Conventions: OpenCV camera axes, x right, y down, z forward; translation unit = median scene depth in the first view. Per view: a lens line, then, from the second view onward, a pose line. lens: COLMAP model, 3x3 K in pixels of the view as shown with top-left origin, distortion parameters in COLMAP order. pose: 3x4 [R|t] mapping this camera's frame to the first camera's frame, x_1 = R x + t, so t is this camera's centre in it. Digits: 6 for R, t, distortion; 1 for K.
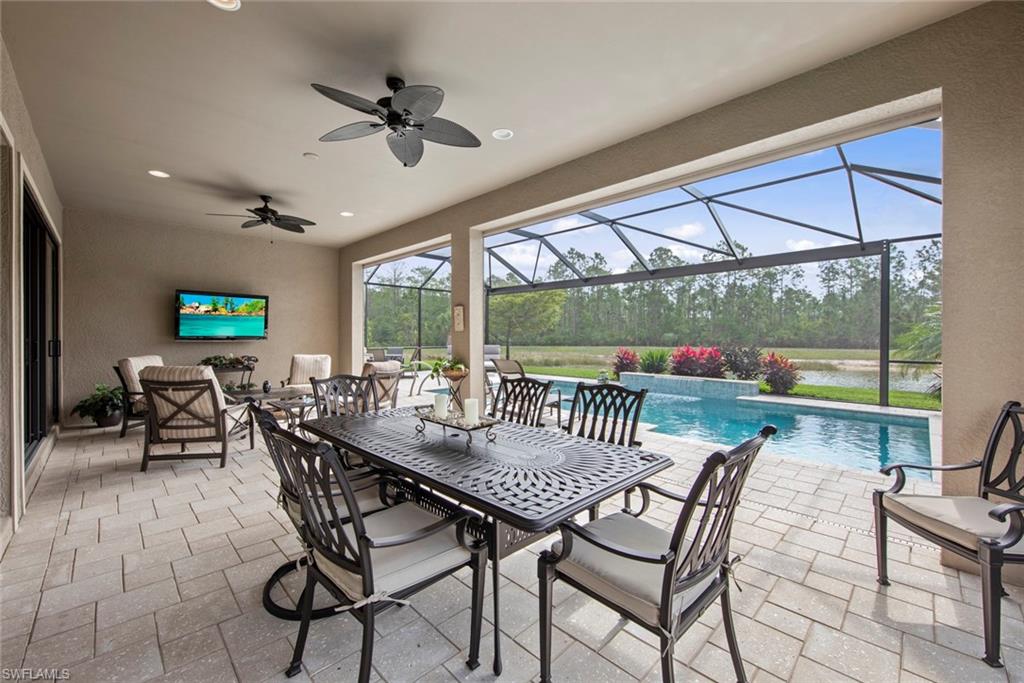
lens RADIAL K [[397.8, 0, 507.4], [0, 397.8, 334.3], [0, 0, 1]] dist [0.001691, 0.000128]
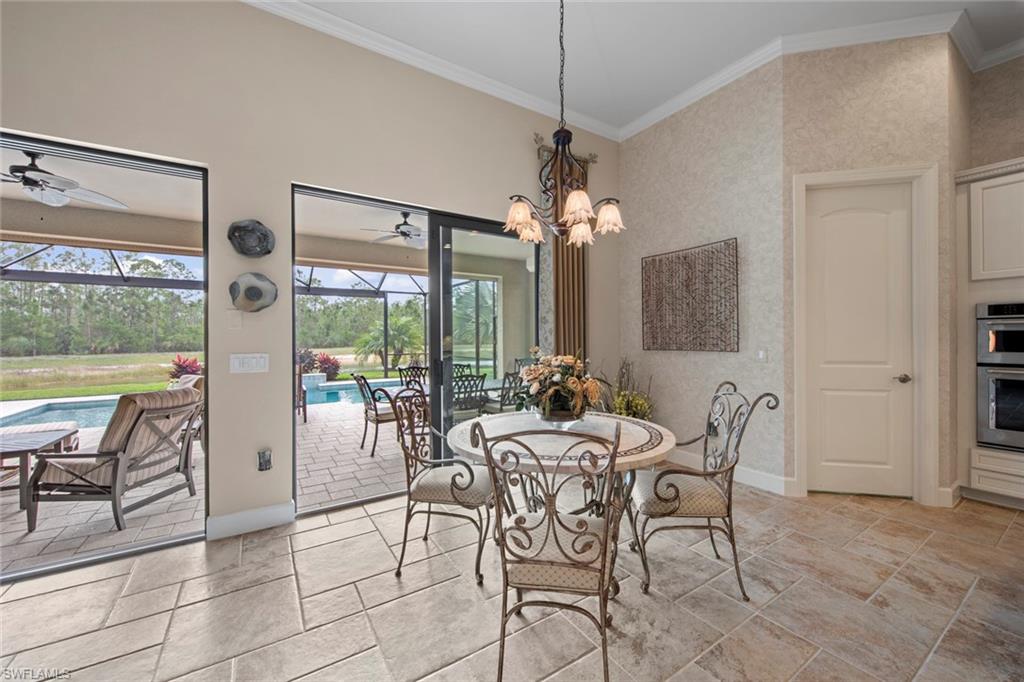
lens RADIAL K [[397.8, 0, 502.4], [0, 397.8, 333.8], [0, 0, 1]] dist [0.001691, 0.000128]
pose [[0.209080, 0.009100, 0.977856, -0.115473], [0.000286, 0.999956, -0.009367, -0.002224], [-0.977899, 0.002238, 0.209068, 0.008353]]
